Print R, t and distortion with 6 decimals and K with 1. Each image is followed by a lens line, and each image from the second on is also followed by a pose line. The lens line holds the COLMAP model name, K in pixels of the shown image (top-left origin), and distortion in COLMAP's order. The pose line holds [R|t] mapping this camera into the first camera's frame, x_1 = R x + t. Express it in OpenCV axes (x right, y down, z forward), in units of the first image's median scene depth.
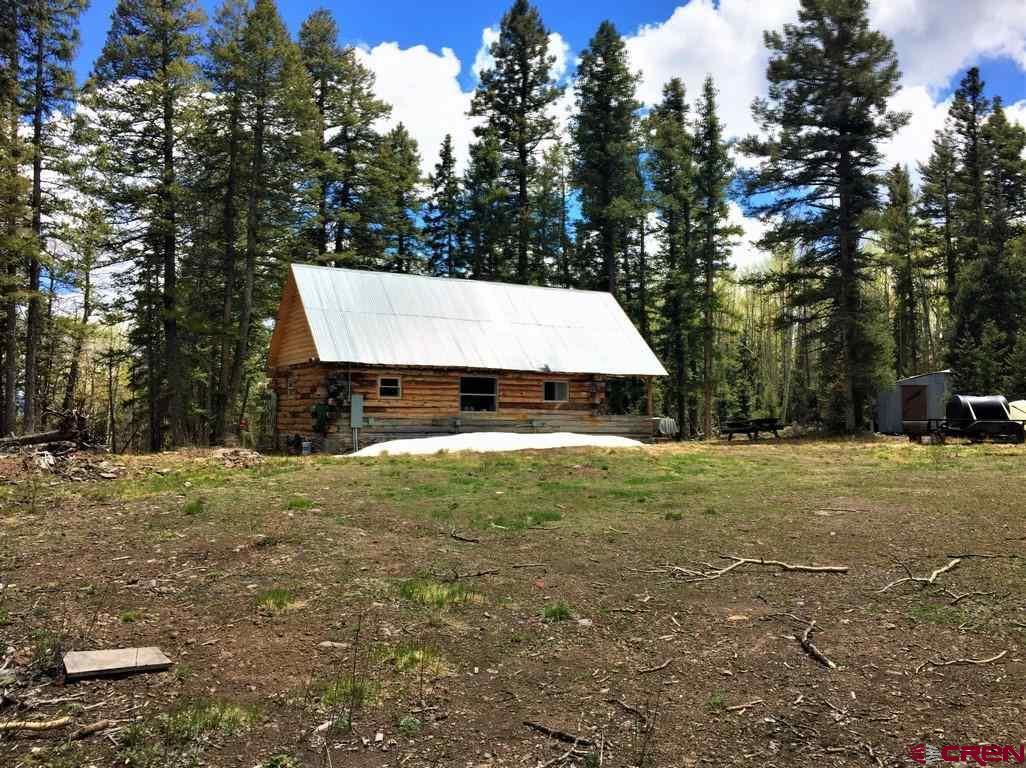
lens RADIAL K [[871.2, 0, 513.6], [0, 871.2, 384.4], [0, 0, 1]] dist [0.058865, -0.014135]
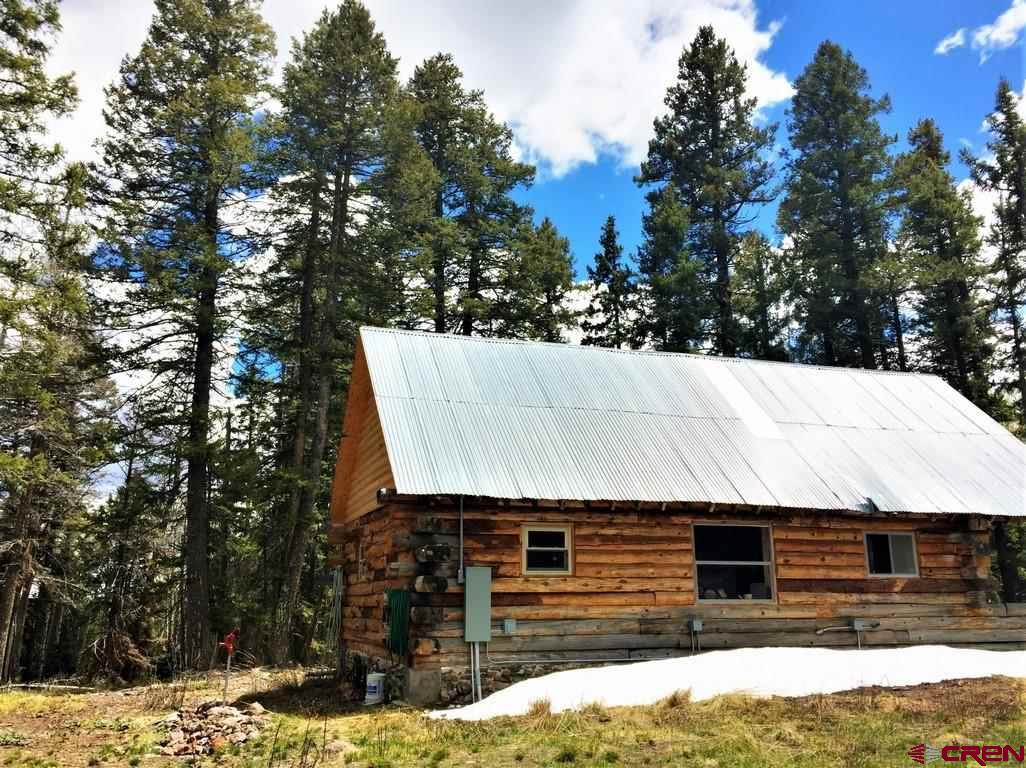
lens RADIAL K [[871.2, 0, 516.4], [0, 871.2, 411.3], [0, 0, 1]] dist [0.058865, -0.014135]
pose [[0.985839, -0.053525, -0.158924, -0.076105], [0.024659, 0.983662, -0.178330, 0.012495], [0.165873, 0.171886, 0.971052, 0.503155]]
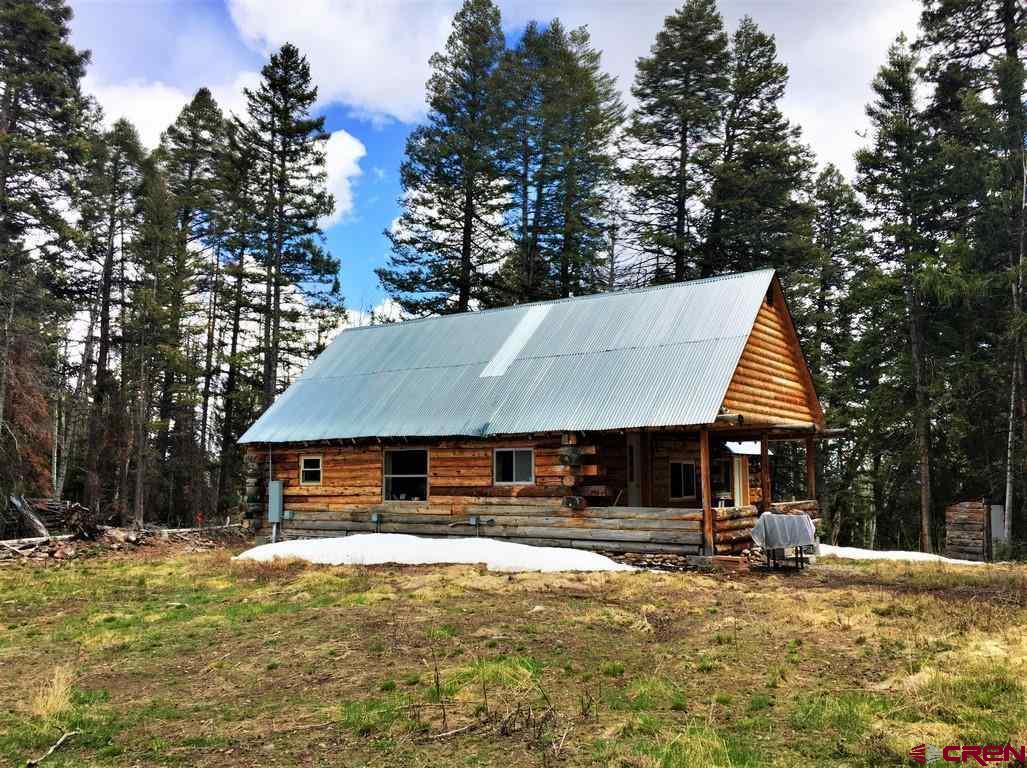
lens RADIAL K [[872.0, 0, 514.6], [0, 872.0, 382.6], [0, 0, 1]] dist [0.058865, -0.014135]
pose [[0.470873, -0.114828, -0.874696, 0.600669], [0.036898, 0.993189, -0.110520, 0.017887], [0.881429, 0.019766, 0.471903, 0.746437]]
